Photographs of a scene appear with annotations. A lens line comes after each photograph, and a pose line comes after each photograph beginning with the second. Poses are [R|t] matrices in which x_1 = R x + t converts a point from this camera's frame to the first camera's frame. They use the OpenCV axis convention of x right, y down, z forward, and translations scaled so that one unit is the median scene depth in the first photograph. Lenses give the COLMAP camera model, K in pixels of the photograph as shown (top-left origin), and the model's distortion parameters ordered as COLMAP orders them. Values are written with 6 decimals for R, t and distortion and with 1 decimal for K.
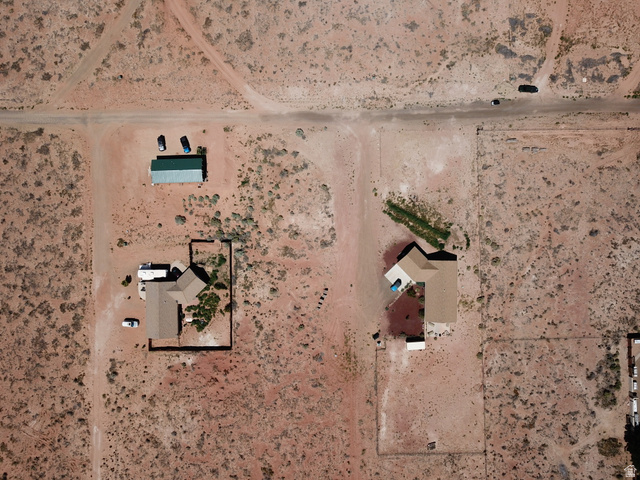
lens RADIAL K [[492.0, 0, 328.5], [0, 492.0, 241.9], [0, 0, 1]] dist [0.008443, -0.002173]
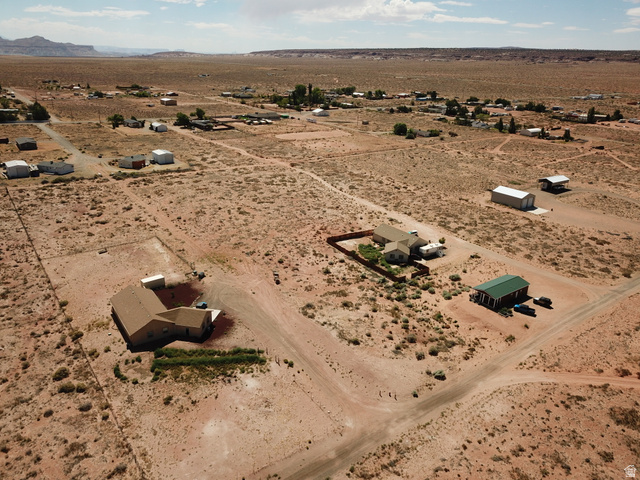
lens RADIAL K [[486.5, 0, 322.1], [0, 486.5, 243.8], [0, 0, 1]] dist [0.012830, -0.008650]
pose [[-0.814775, 0.173982, -0.553058, 0.388303], [-0.578348, -0.310853, 0.754244, -0.563125], [-0.040694, 0.934399, 0.353897, 0.629023]]
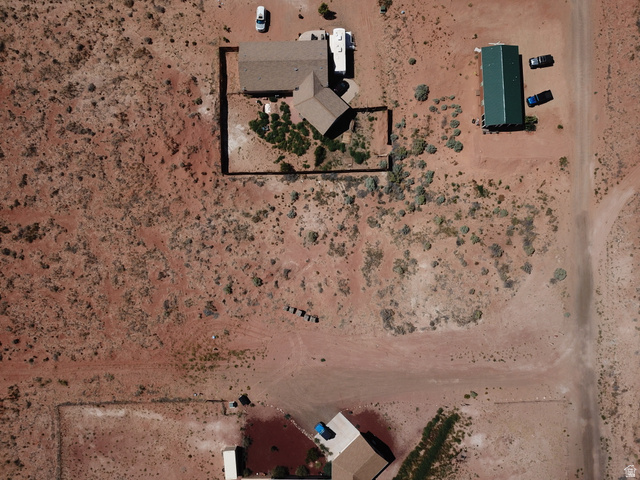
lens RADIAL K [[492.0, 0, 328.5], [0, 492.0, 241.9], [0, 0, 1]] dist [0.008443, -0.002173]
pose [[0.013094, 0.999467, -0.029901, -0.086672], [-0.999905, 0.013219, 0.003970, 0.077976], [0.004363, 0.029846, 0.999545, 0.356619]]
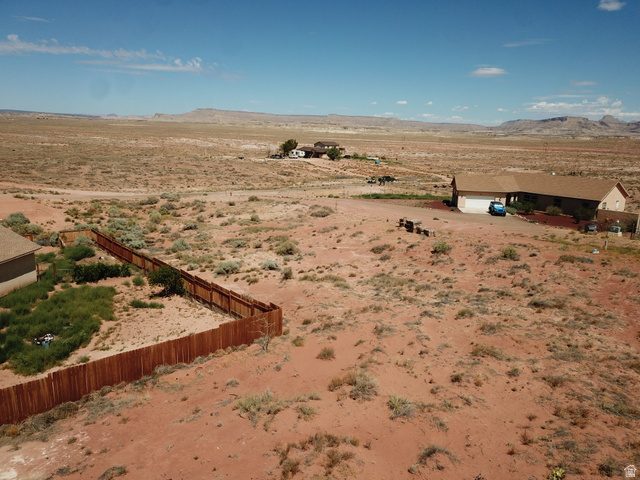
lens RADIAL K [[486.5, 0, 322.1], [0, 486.5, 243.8], [0, 0, 1]] dist [0.012830, -0.008650]
pose [[0.776468, -0.134416, 0.615654, -0.279826], [0.630007, 0.186936, -0.753755, 0.338872], [-0.013771, 0.973133, 0.229833, 0.926029]]
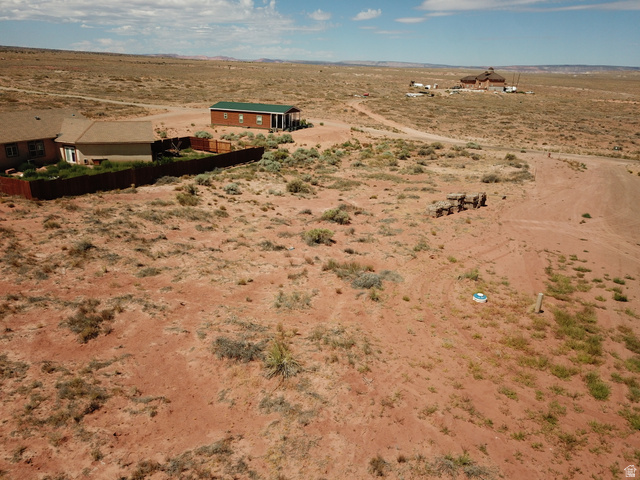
lens RADIAL K [[486.5, 0, 322.1], [0, 486.5, 243.8], [0, 0, 1]] dist [0.012830, -0.008650]
pose [[0.903150, 0.156044, -0.399963, 0.027404], [-0.429001, 0.291796, -0.854876, 0.363687], [-0.016691, 0.943666, 0.330479, 0.930983]]
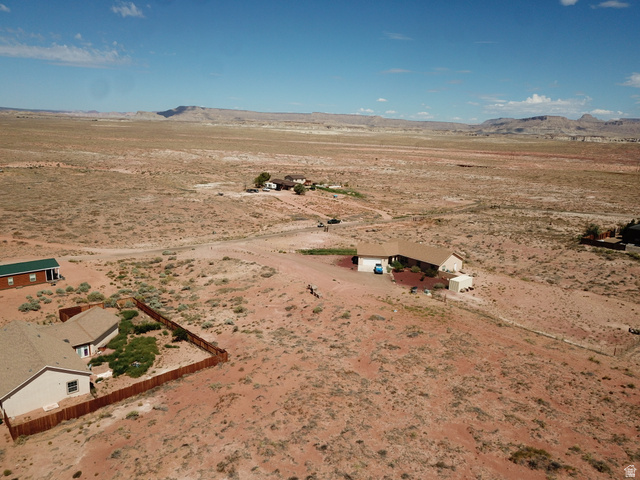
lens RADIAL K [[492.0, 0, 328.5], [0, 492.0, 241.9], [0, 0, 1]] dist [0.008443, -0.002173]
pose [[0.749963, -0.139254, 0.646656, -0.396343], [0.661126, 0.189754, -0.725882, 0.572560], [-0.021624, 0.971906, 0.234373, 0.784056]]
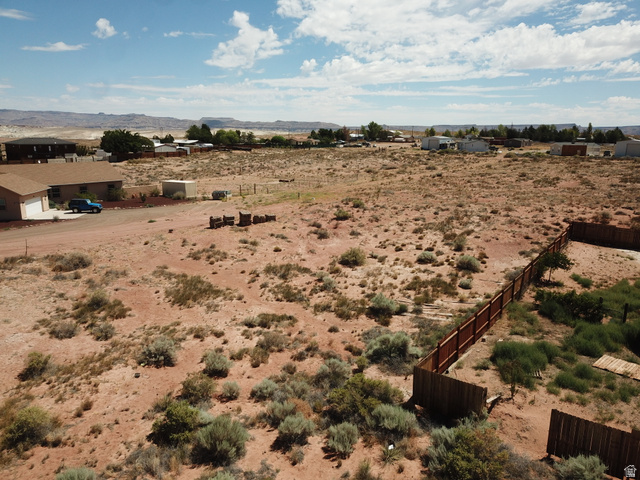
lens RADIAL K [[492.0, 0, 328.5], [0, 492.0, 241.9], [0, 0, 1]] dist [0.008443, -0.002173]
pose [[-0.801508, -0.157048, 0.576993, -0.250915], [0.597459, -0.169901, 0.783694, -0.107756], [-0.025046, 0.972867, 0.230007, 0.930363]]
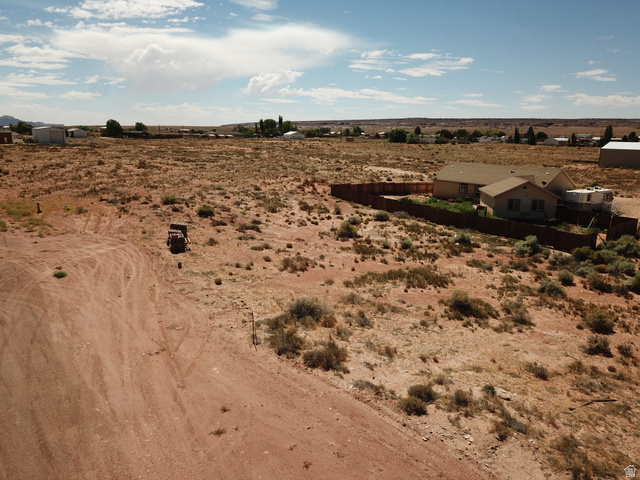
lens RADIAL K [[486.5, 0, 322.1], [0, 486.5, 243.8], [0, 0, 1]] dist [0.012830, -0.008650]
pose [[-0.777556, 0.112003, -0.618758, 0.082676], [-0.628127, -0.184310, 0.755967, -0.113339], [-0.029373, 0.976466, 0.213664, 0.942634]]
